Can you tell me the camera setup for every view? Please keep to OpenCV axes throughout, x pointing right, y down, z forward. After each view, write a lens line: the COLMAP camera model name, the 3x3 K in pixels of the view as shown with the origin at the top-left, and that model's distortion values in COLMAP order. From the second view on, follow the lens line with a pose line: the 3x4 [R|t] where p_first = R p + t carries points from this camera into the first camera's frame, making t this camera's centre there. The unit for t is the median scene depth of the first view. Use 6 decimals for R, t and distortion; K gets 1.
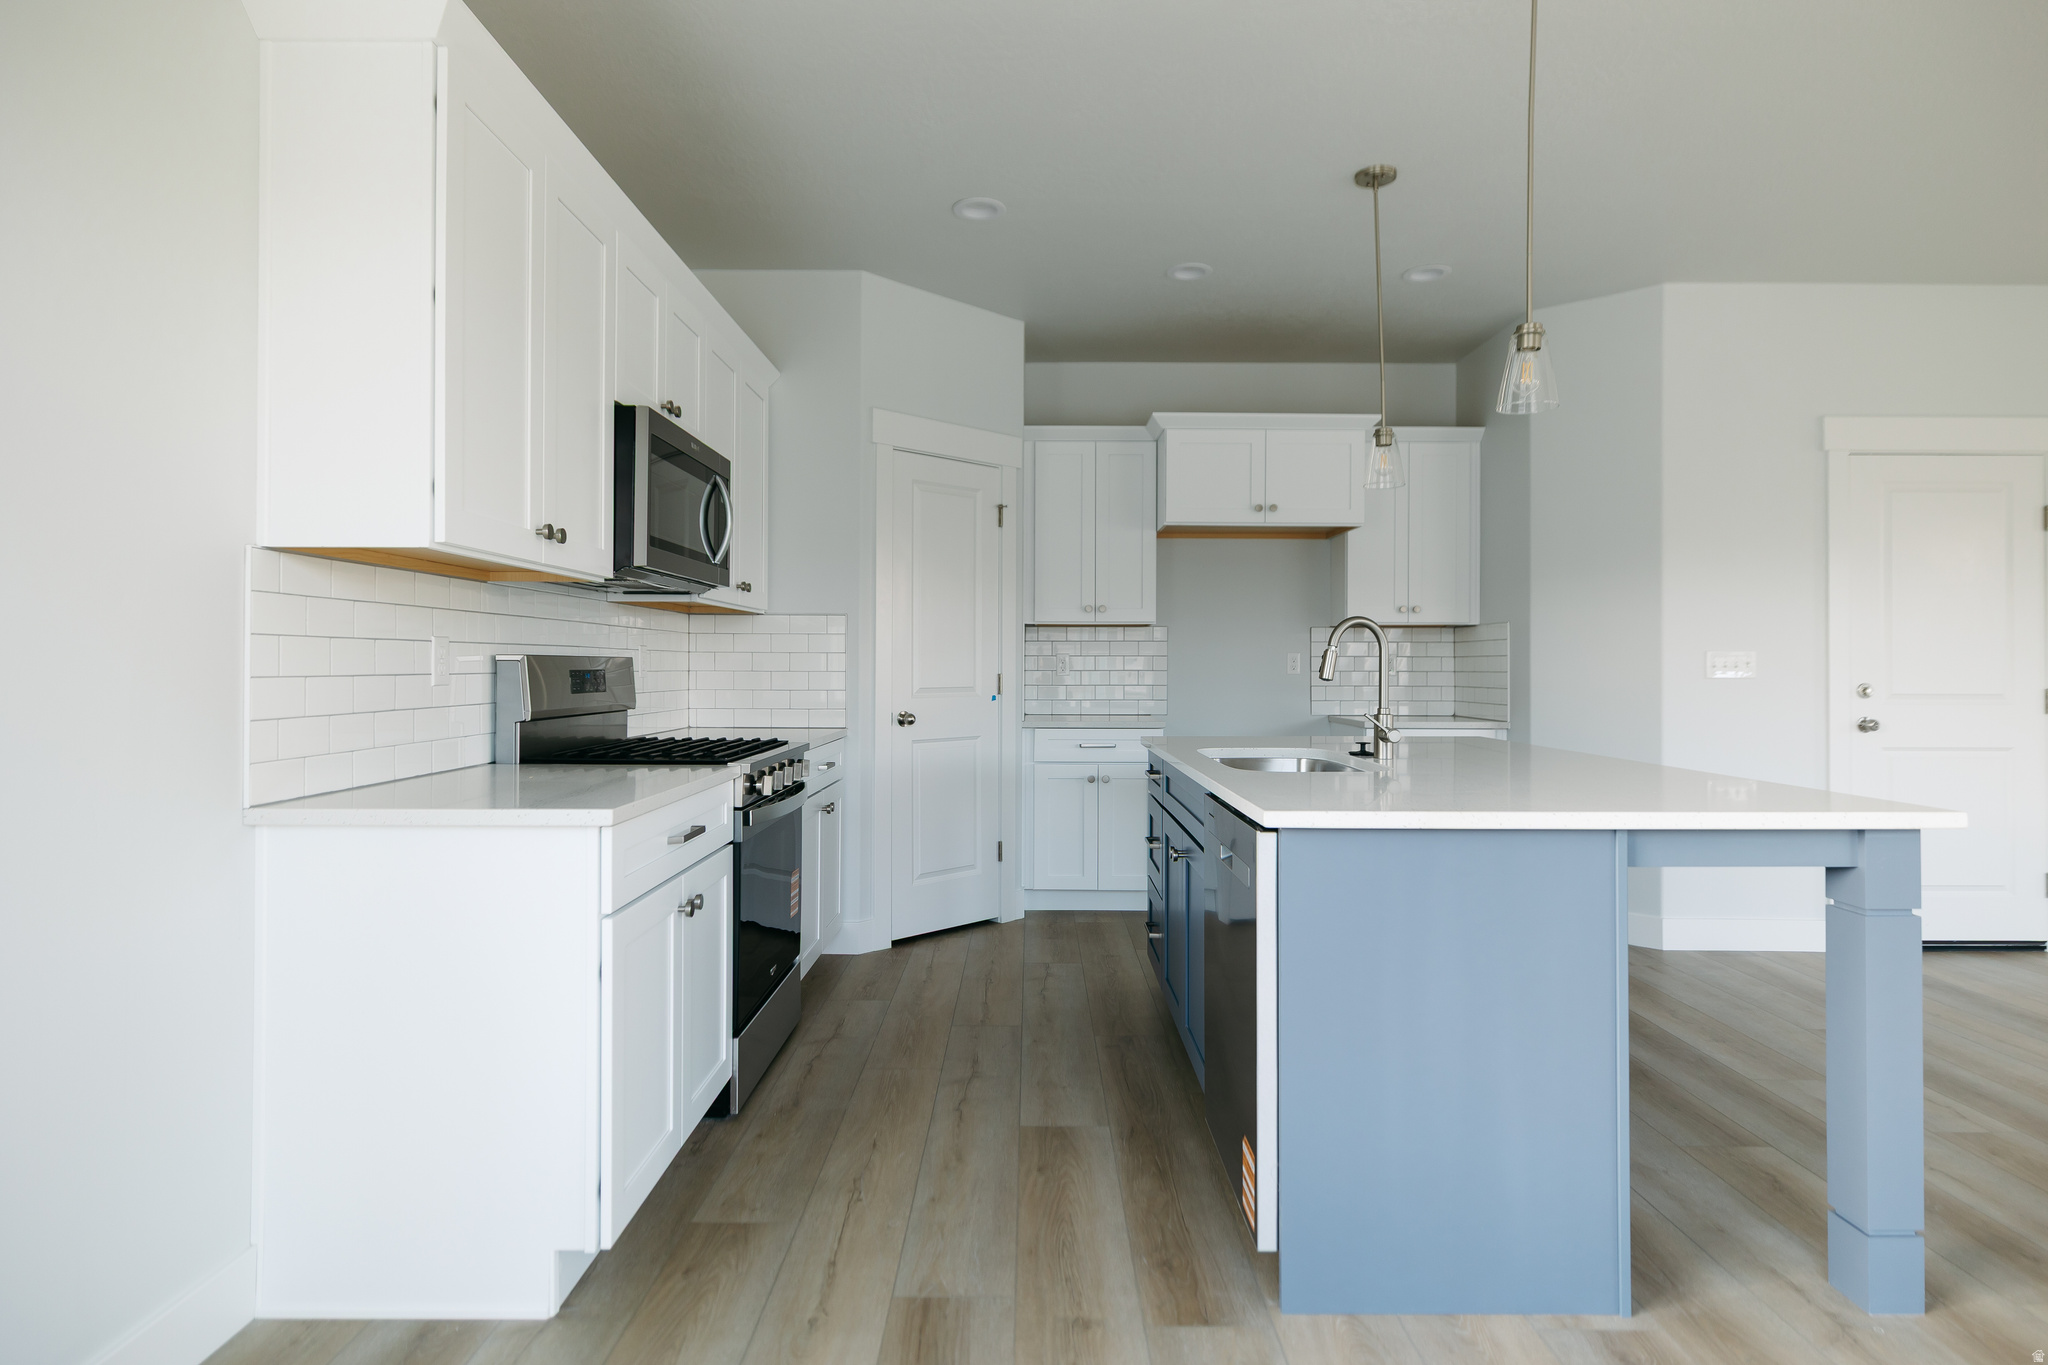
lens RADIAL K [[1100.9, 0, 1023.4], [0, 1100.9, 656.9], [0, 0, 1]] dist [0.000488, 0.000697]
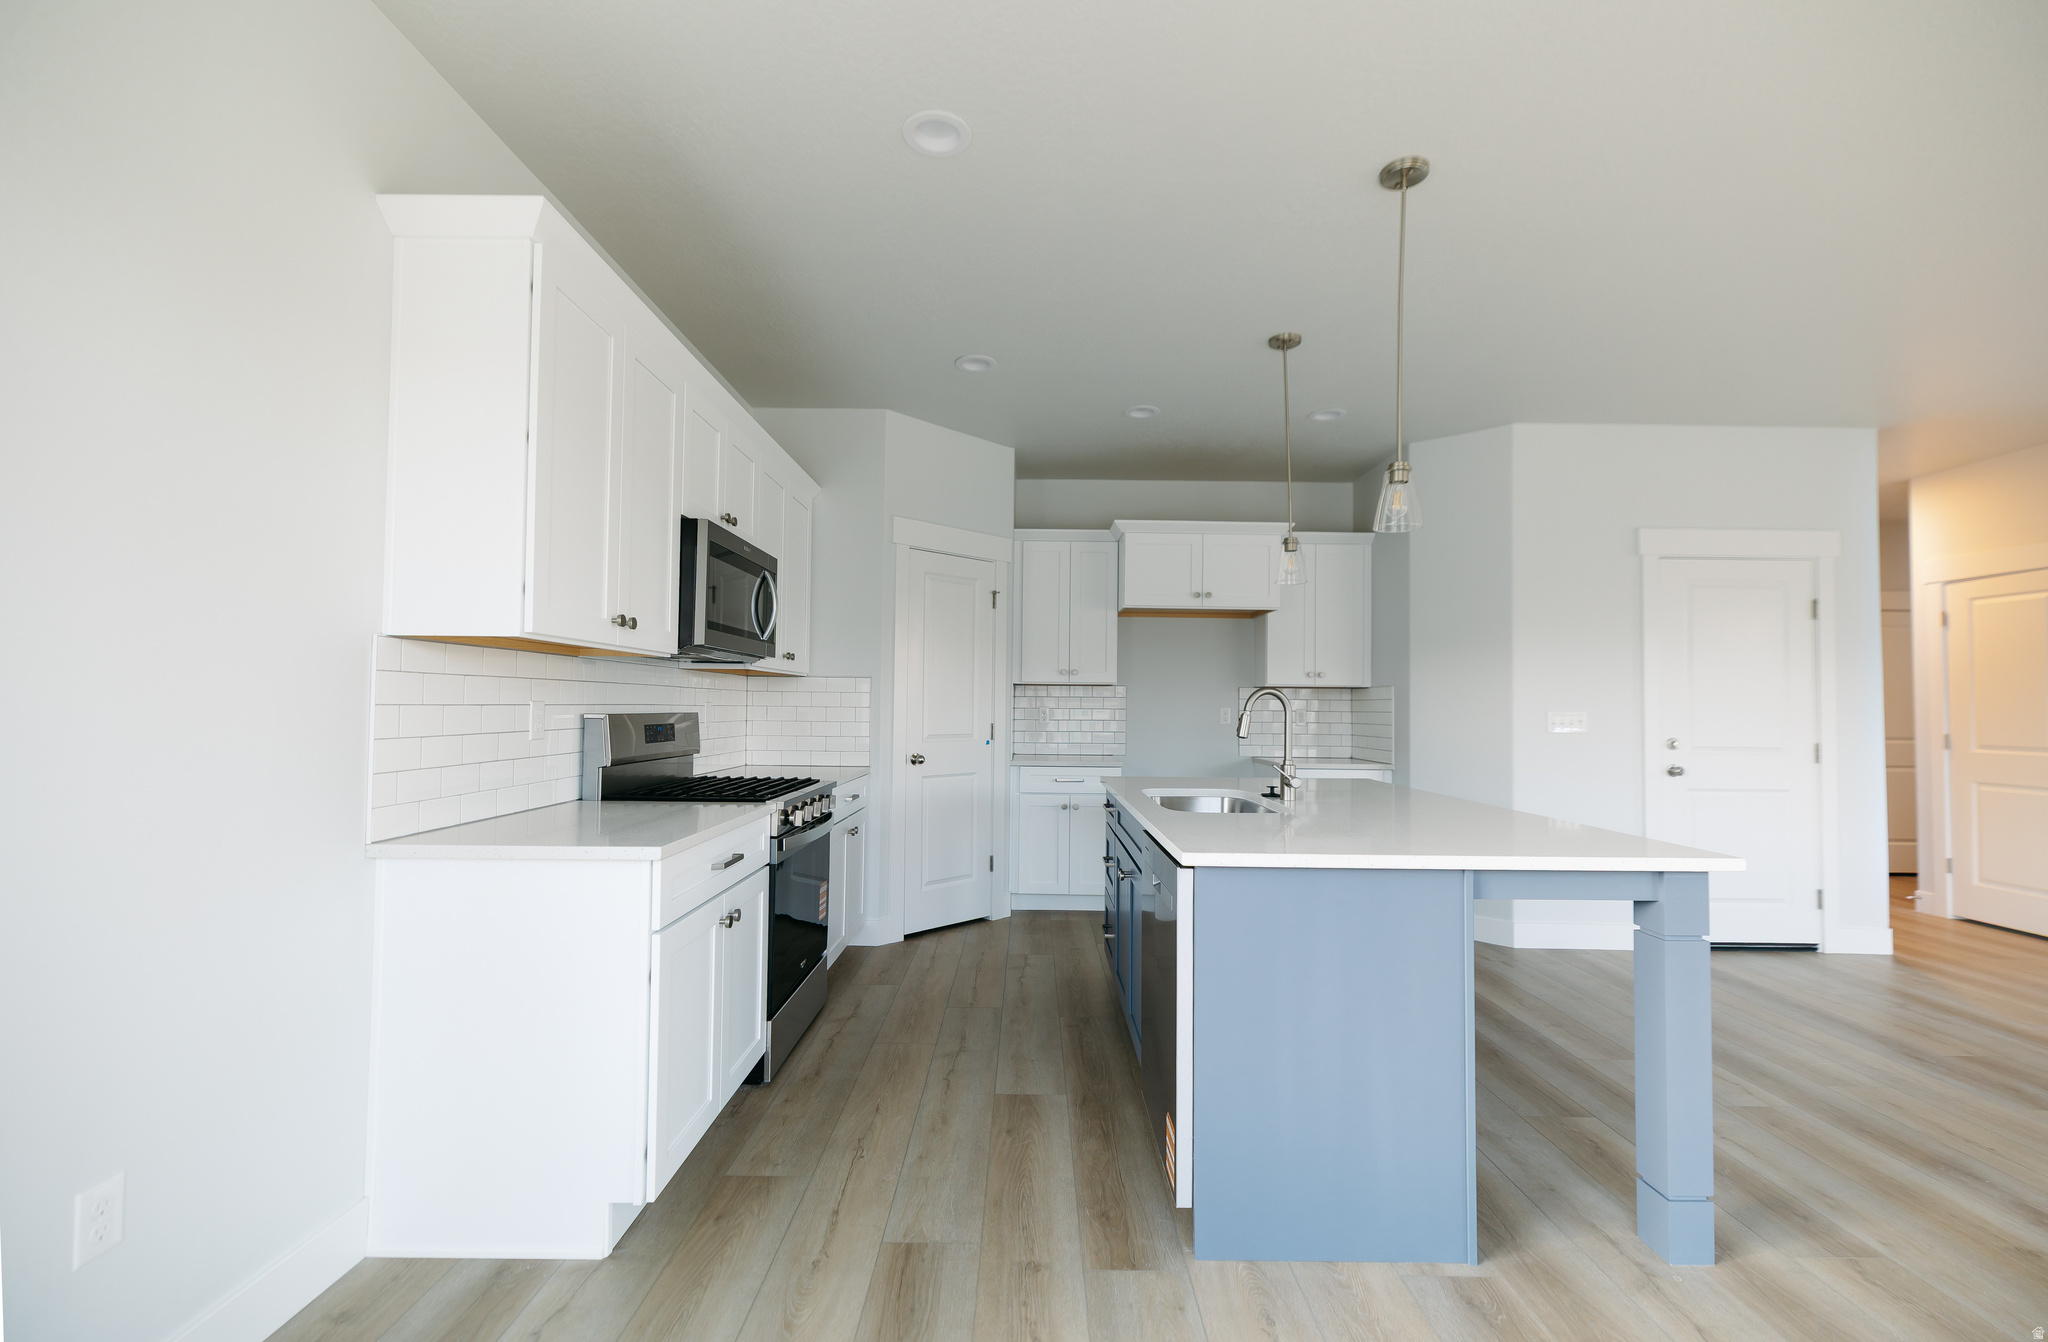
lens RADIAL K [[856.9, 0, 1023.1], [0, 856.9, 681.8], [0, 0, 1]] dist [0.000892, -0.000101]
pose [[0.999963, 0.008386, -0.001638, 0.026591], [-0.008417, 0.999754, -0.020533, -0.022722], [0.001465, 0.020546, 0.999788, 0.015966]]
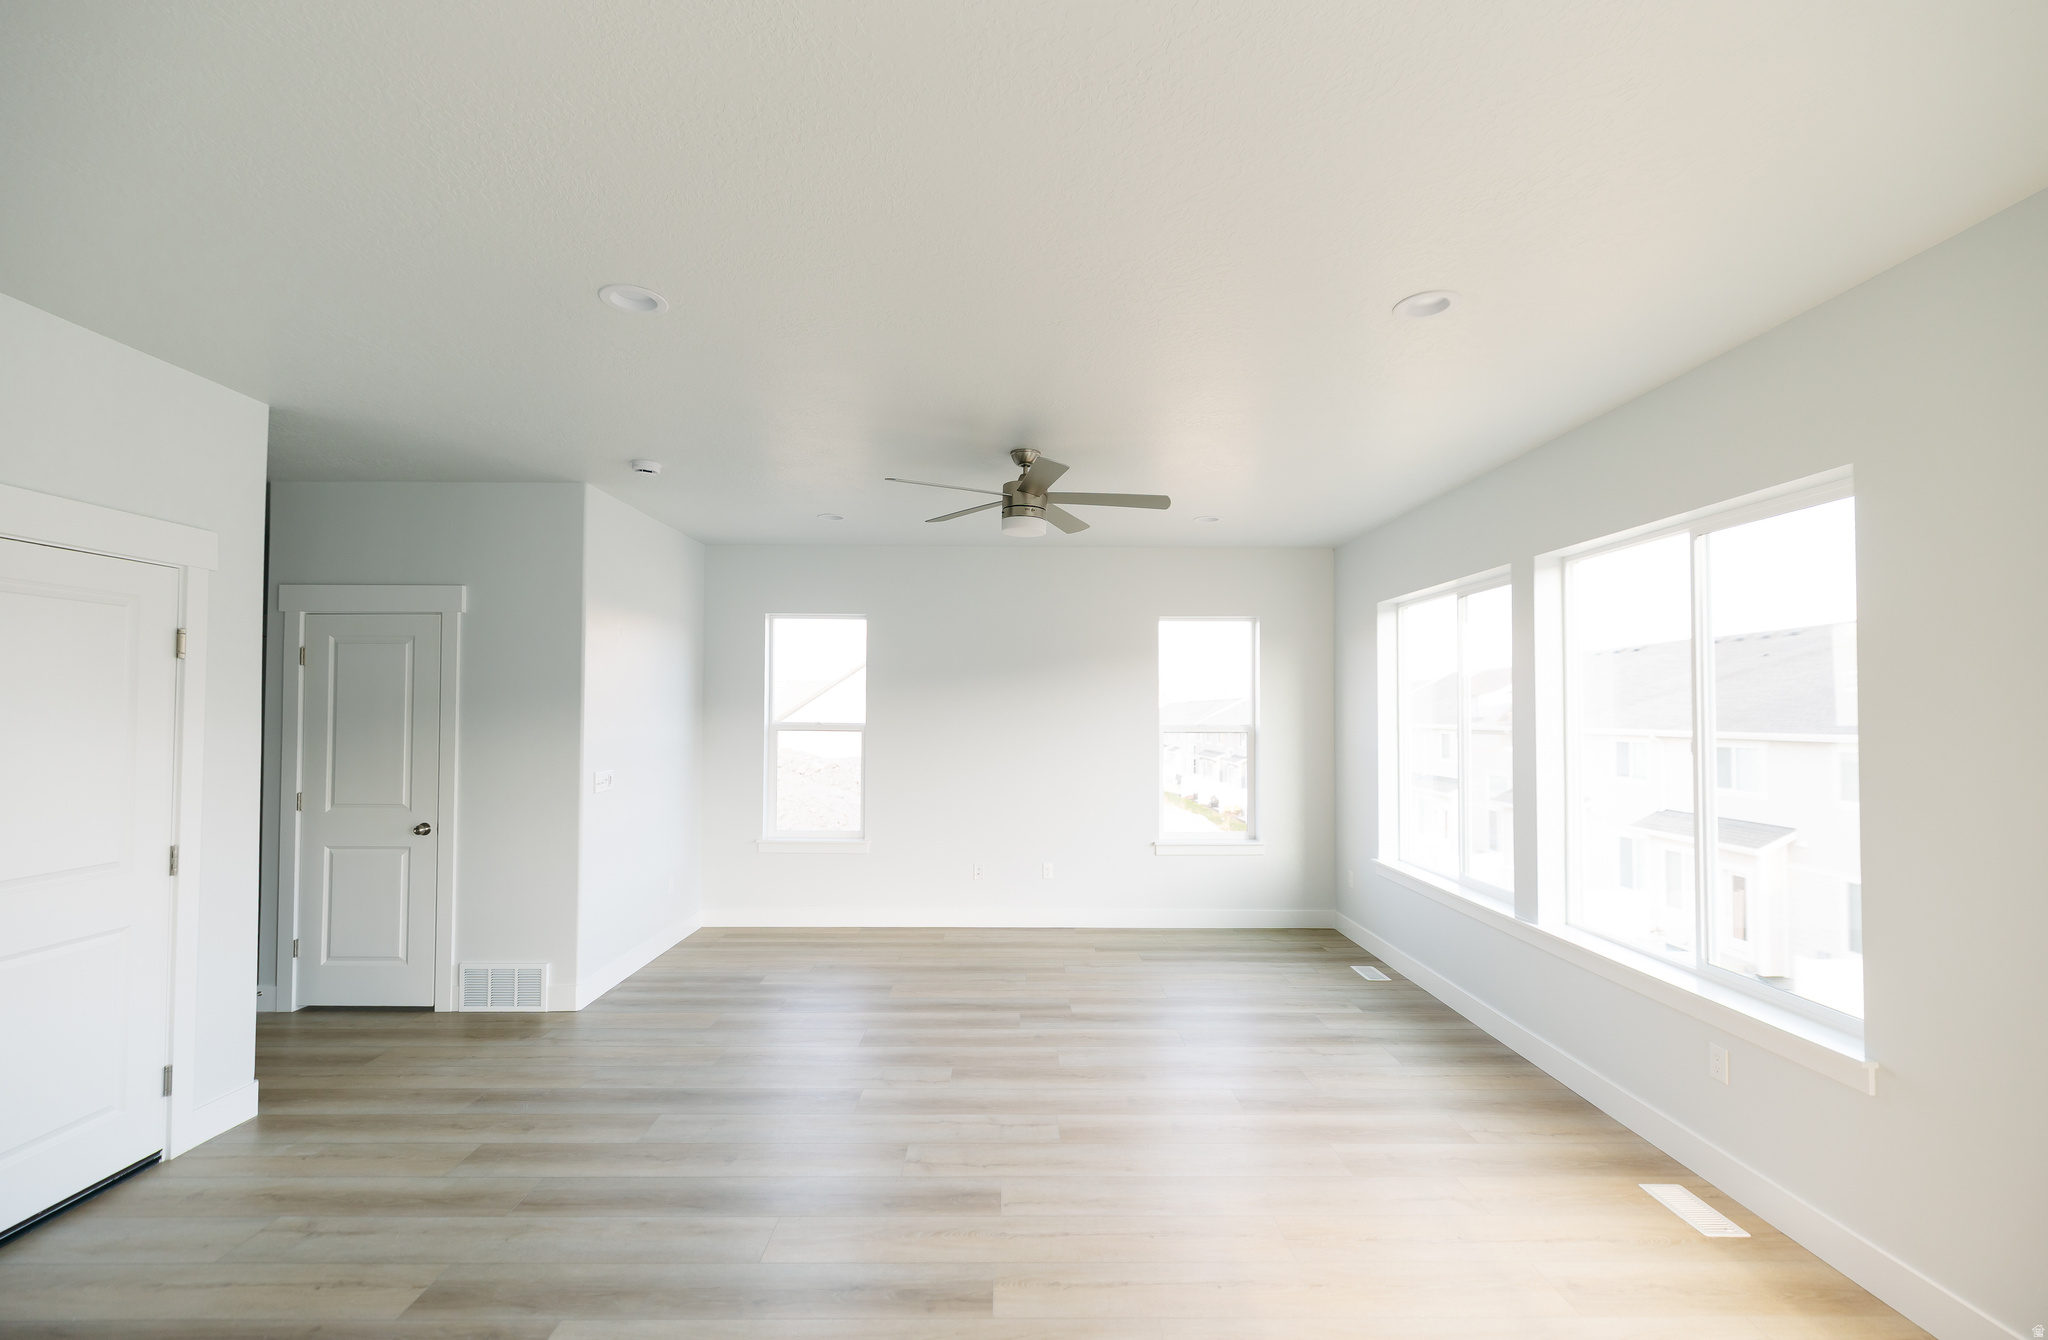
lens RADIAL K [[876.7, 0, 1017.7], [0, 876.7, 694.6], [0, 0, 1]] dist [0.000719, 0.000155]
pose [[-0.012201, 0.018532, 0.999754, 0.403947], [-0.013309, 0.999737, -0.018694, -0.133079], [-0.999837, -0.013533, -0.011952, 0.589254]]
